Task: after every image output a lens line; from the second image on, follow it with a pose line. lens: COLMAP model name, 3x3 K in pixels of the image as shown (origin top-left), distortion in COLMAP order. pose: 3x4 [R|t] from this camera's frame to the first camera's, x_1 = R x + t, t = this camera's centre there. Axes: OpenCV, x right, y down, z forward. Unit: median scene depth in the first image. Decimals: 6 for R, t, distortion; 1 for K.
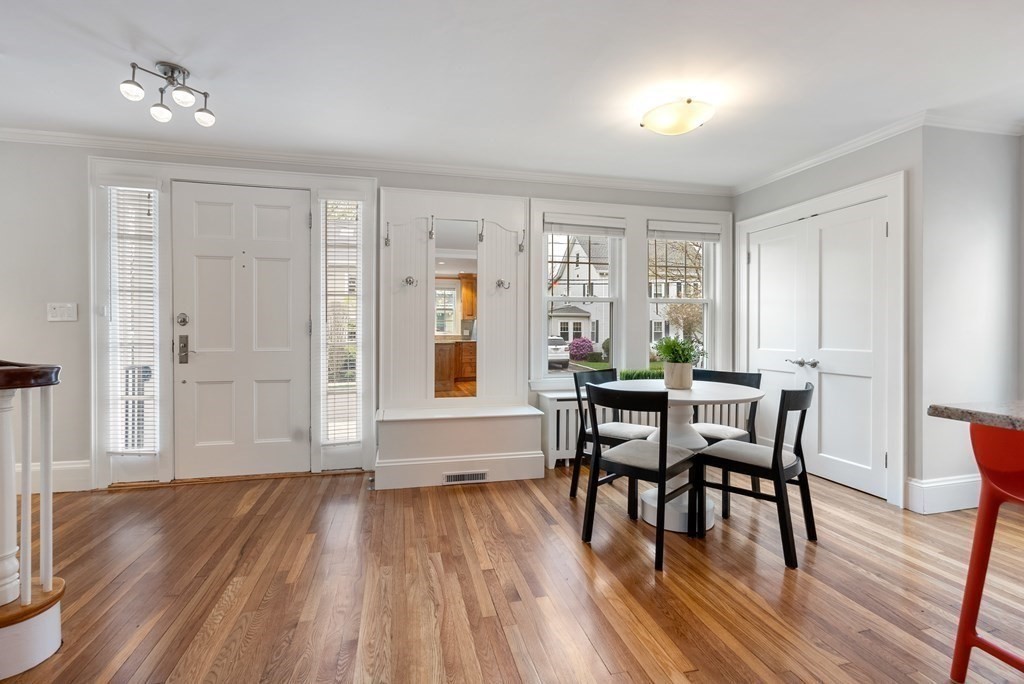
lens RADIAL K [[473.3, 0, 511.7], [0, 473.3, 333.5], [0, 0, 1]] dist [-0.004126, 0.000844]
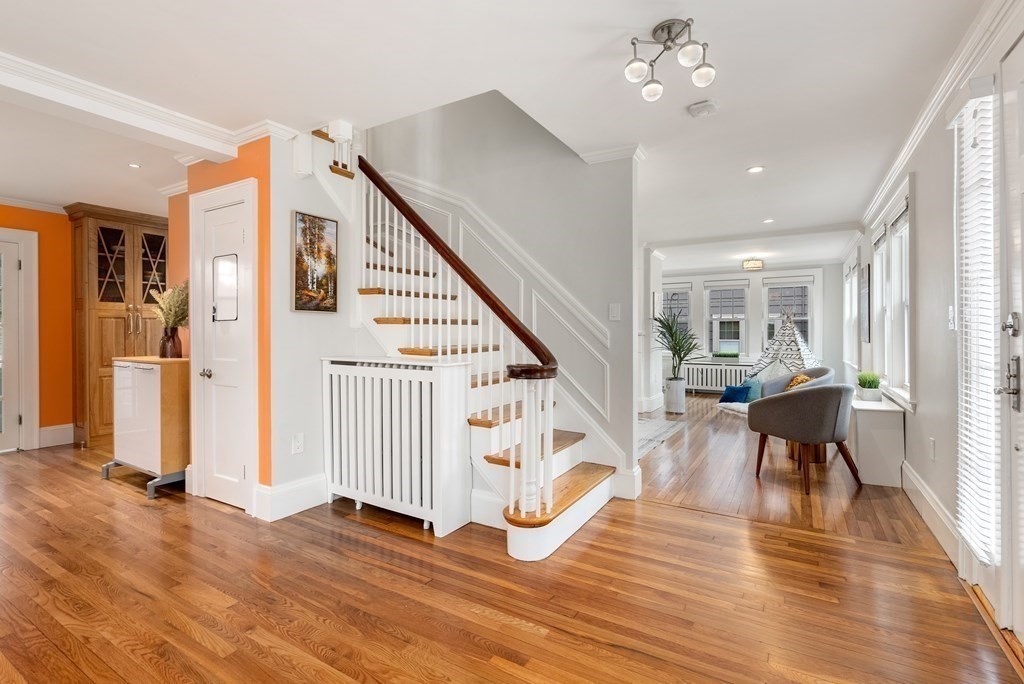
lens RADIAL K [[473.3, 0, 505.4], [0, 473.3, 331.9], [0, 0, 1]] dist [-0.004126, 0.000844]
pose [[-0.706638, 0.001809, -0.707573, 0.054611], [-0.004489, 0.999965, 0.007040, -0.024812], [0.707561, 0.008152, -0.706605, 0.991220]]
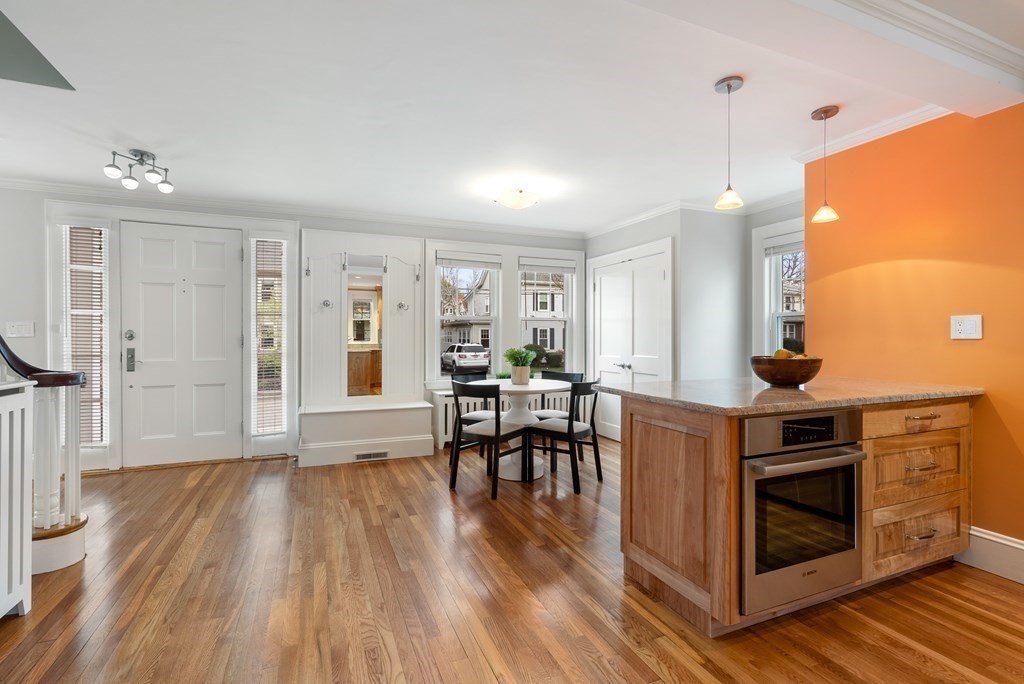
lens RADIAL K [[473.3, 0, 511.9], [0, 473.3, 339.8], [0, 0, 1]] dist [-0.004126, 0.000844]
pose [[0.987602, -0.001770, 0.156966, 0.083618], [0.001815, 0.999998, -0.000143, -0.016139], [-0.156966, 0.000426, 0.987604, -0.361796]]
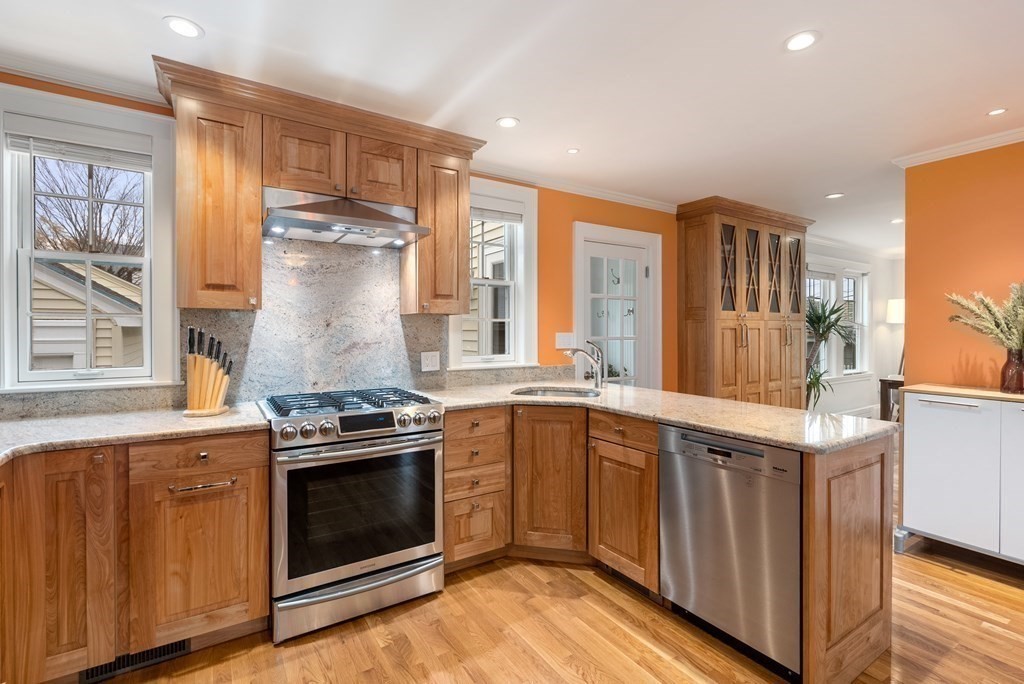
lens RADIAL K [[473.3, 0, 510.3], [0, 473.3, 333.0], [0, 0, 1]] dist [-0.004126, 0.000844]
pose [[-0.944477, 0.001165, -0.328575, 0.847952], [-0.002378, 0.999943, 0.010381, -0.054349], [0.328569, 0.010586, -0.944421, 0.073734]]
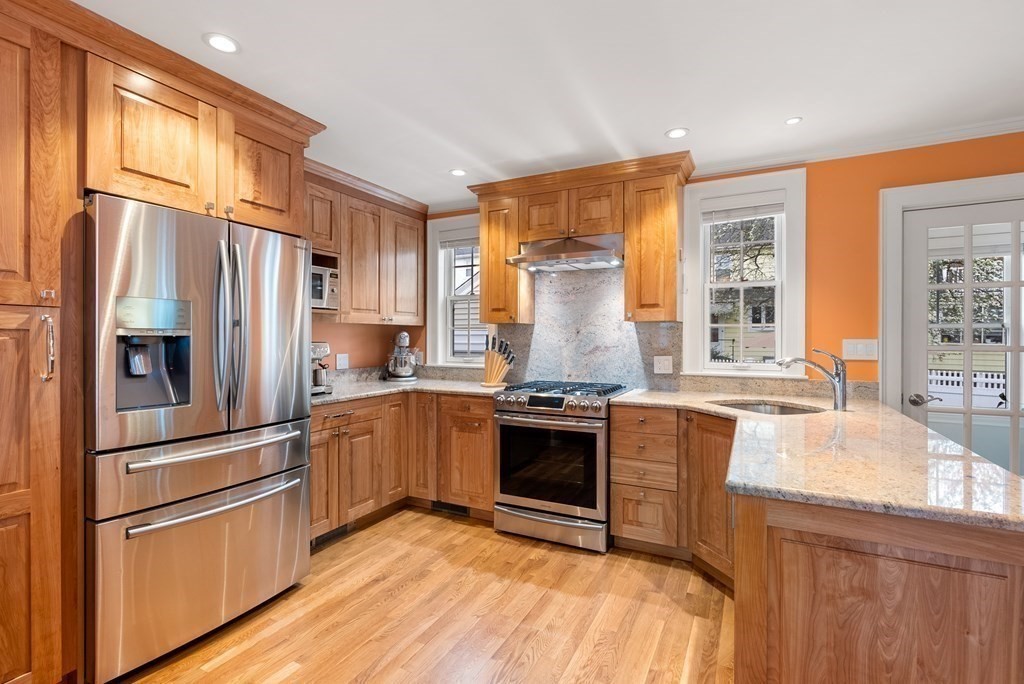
lens RADIAL K [[473.3, 0, 507.5], [0, 473.3, 339.4], [0, 0, 1]] dist [-0.004126, 0.000844]
pose [[-0.754275, -0.003866, 0.656547, 0.287278], [0.002608, 0.999957, 0.008884, -0.052820], [-0.656554, 0.008414, -0.754232, 0.124797]]
